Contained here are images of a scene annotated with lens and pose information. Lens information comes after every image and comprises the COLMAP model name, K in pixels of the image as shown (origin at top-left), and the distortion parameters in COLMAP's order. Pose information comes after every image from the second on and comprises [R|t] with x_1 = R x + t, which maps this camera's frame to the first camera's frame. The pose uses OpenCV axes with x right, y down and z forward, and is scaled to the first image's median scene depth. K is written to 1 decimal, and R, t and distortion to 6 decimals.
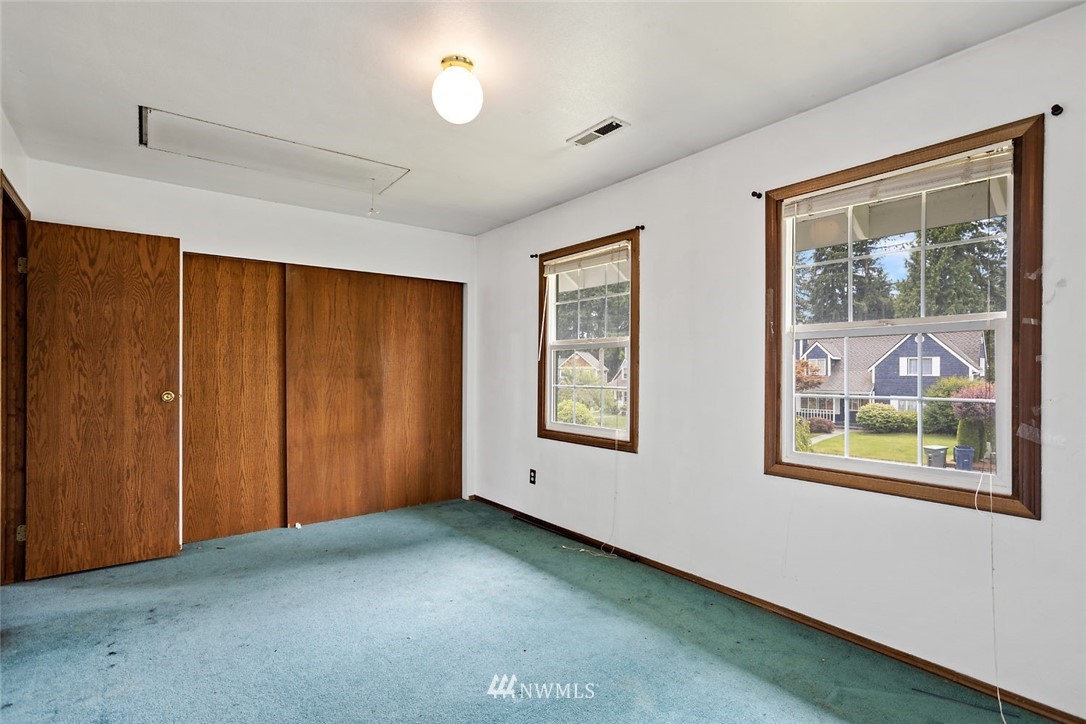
lens RADIAL K [[518.9, 0, 538.1], [0, 518.9, 370.8], [0, 0, 1]] dist [-0.000142, 0.000146]
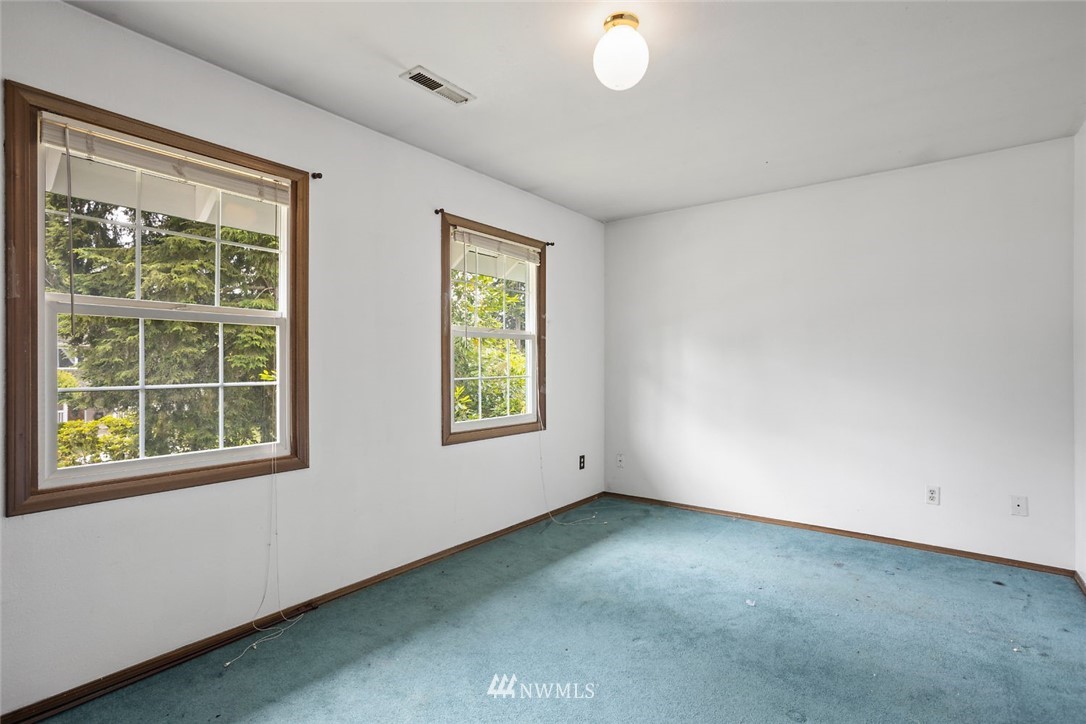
lens RADIAL K [[541.5, 0, 544.0], [0, 541.5, 356.0], [0, 0, 1]] dist [0.048946, 0.000196]
pose [[-0.240740, 0.004430, 0.970580, -0.814530], [-0.005545, 0.999967, -0.005939, -0.003063], [-0.970574, -0.006812, -0.240707, 1.032628]]
